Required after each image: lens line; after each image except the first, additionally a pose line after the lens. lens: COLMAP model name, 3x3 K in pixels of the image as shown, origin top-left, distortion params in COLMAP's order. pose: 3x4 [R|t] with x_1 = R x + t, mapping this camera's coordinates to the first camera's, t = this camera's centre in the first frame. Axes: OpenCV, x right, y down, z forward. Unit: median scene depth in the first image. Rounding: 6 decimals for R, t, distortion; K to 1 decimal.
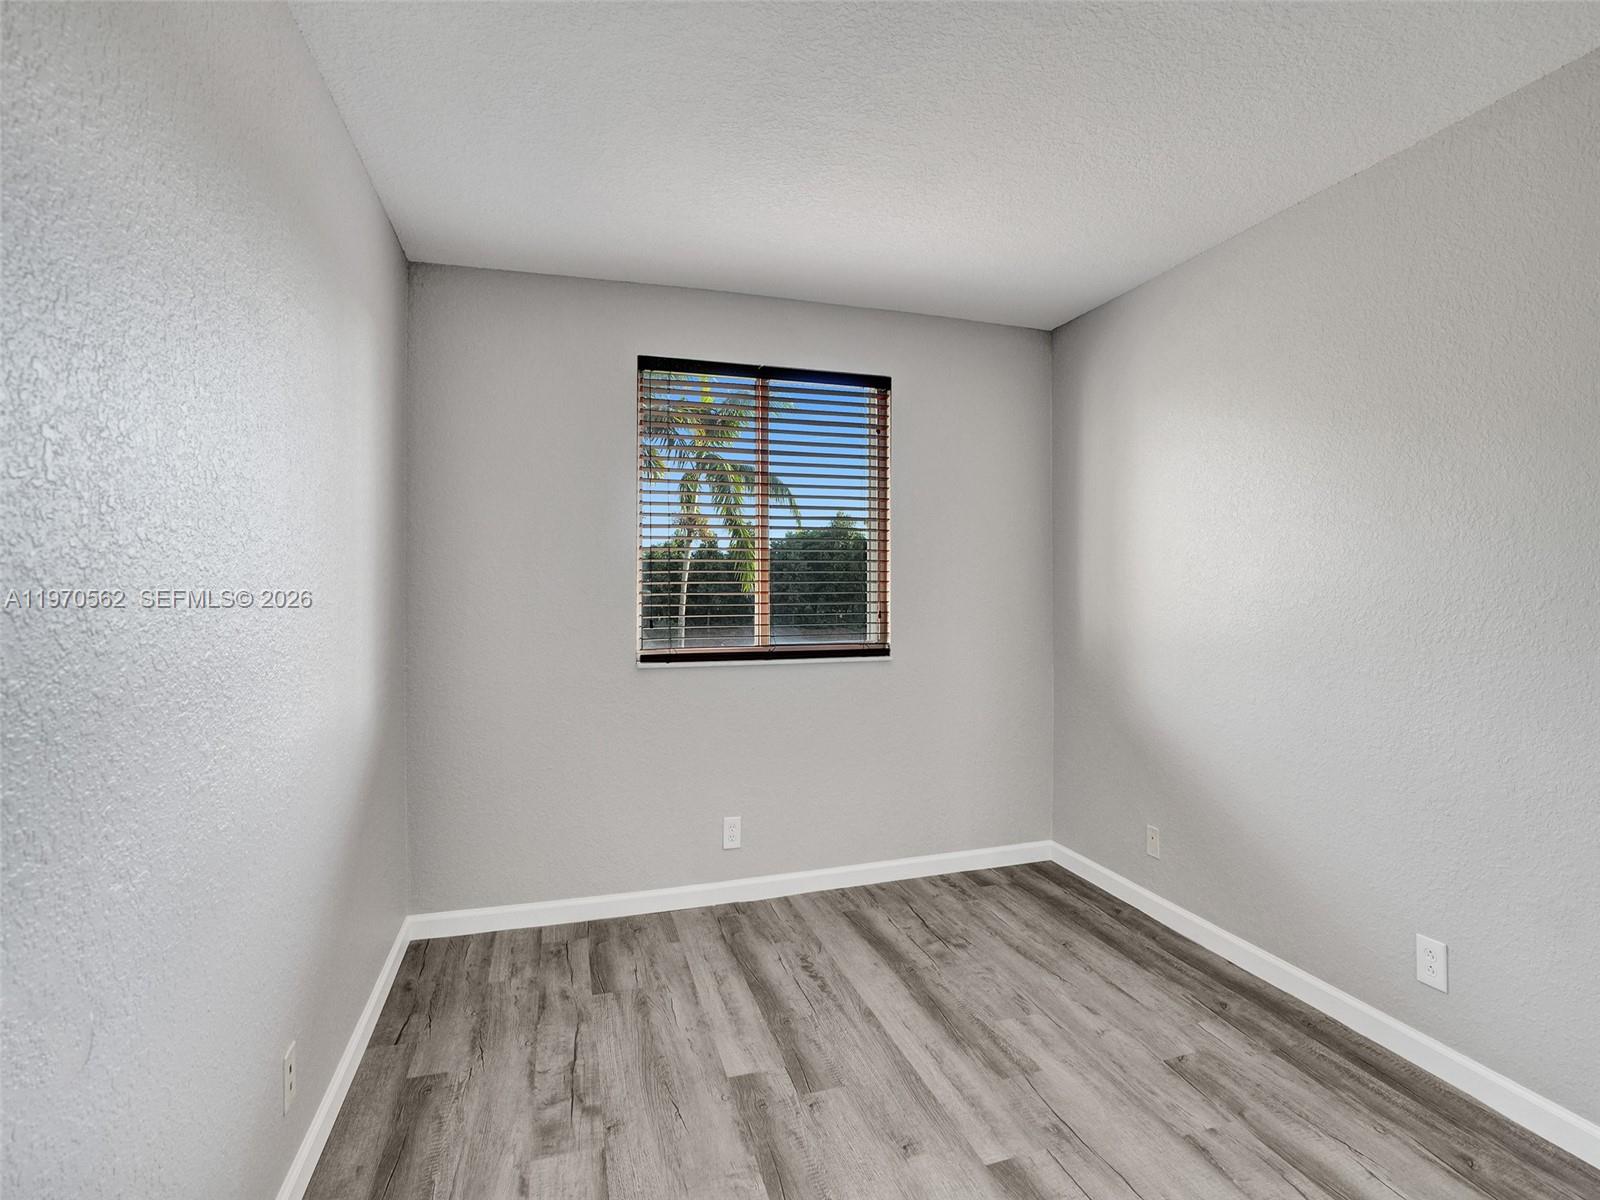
lens RADIAL K [[743.6, 0, 807.9], [0, 743.6, 592.7], [0, 0, 1]] dist [-0.036697, 0.012432]
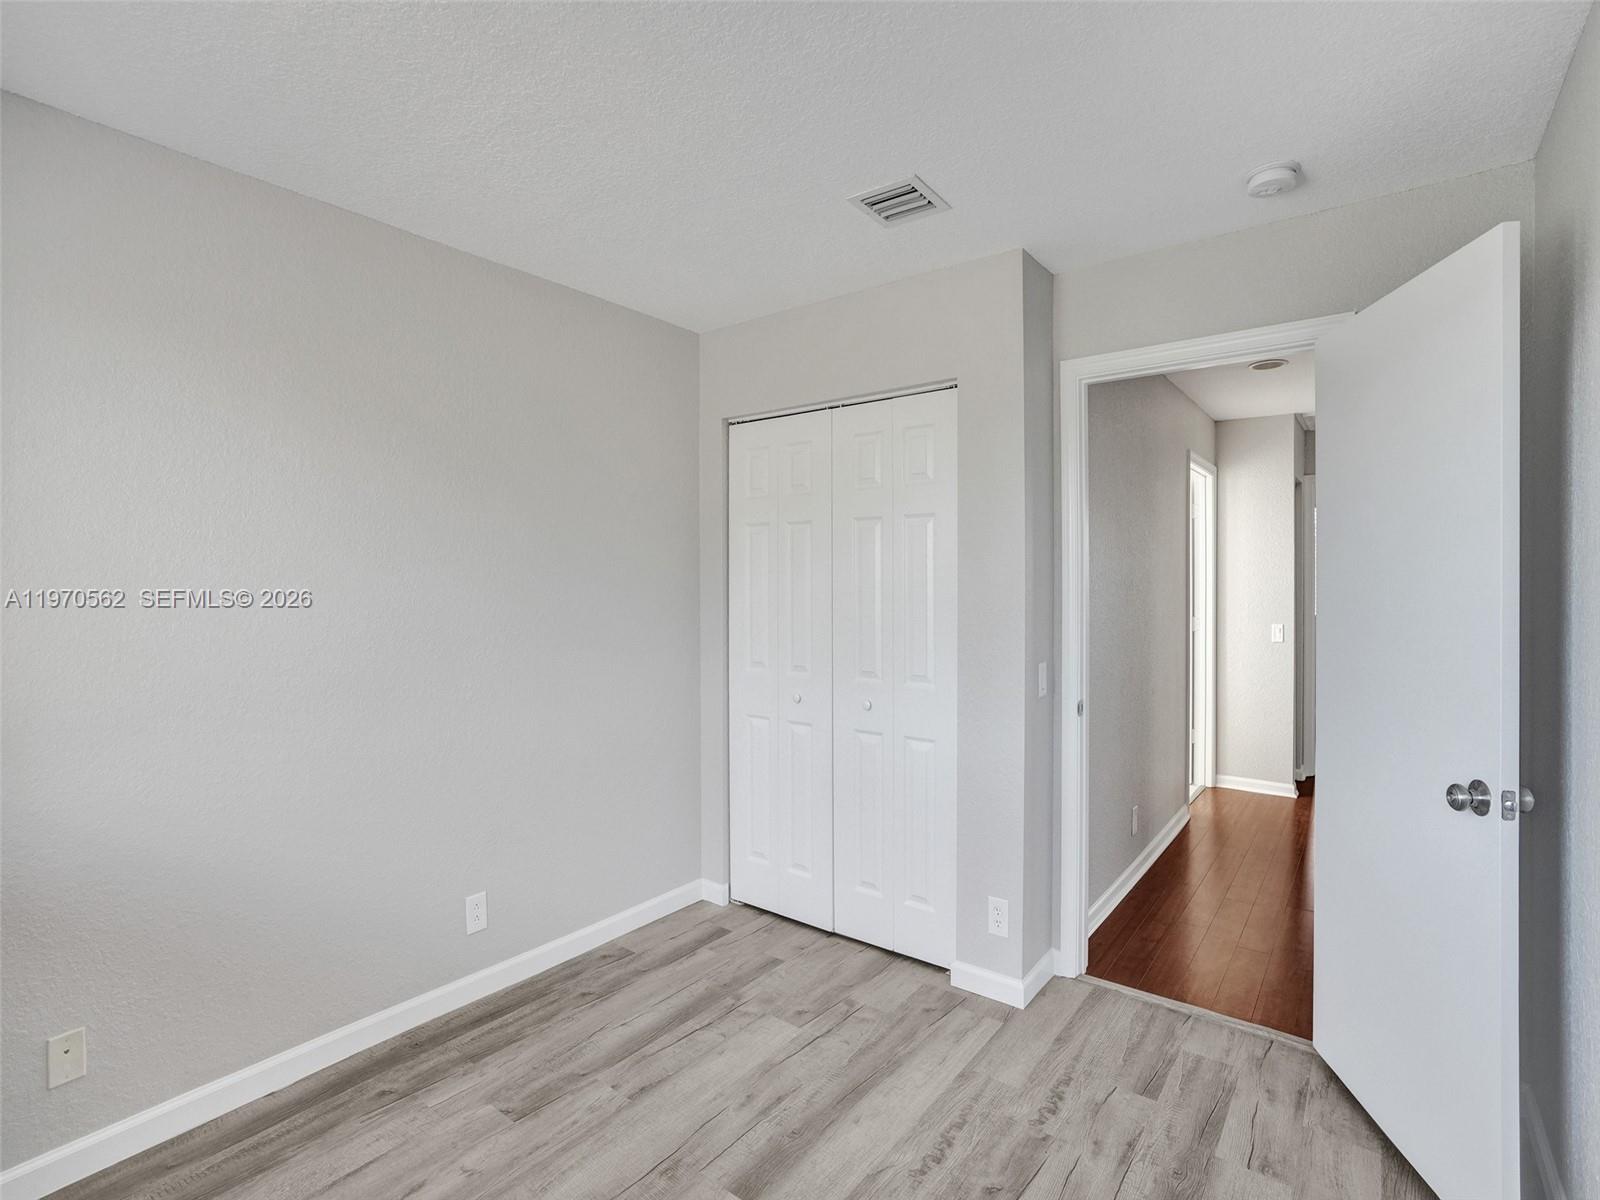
lens RADIAL K [[743.6, 0, 807.8], [0, 743.6, 588.5], [0, 0, 1]] dist [-0.036697, 0.012432]
pose [[-0.546039, -0.001454, 0.837759, -0.526123], [0.014055, 0.999842, 0.010897, -0.061136], [-0.837642, 0.017725, -0.545932, 1.203681]]
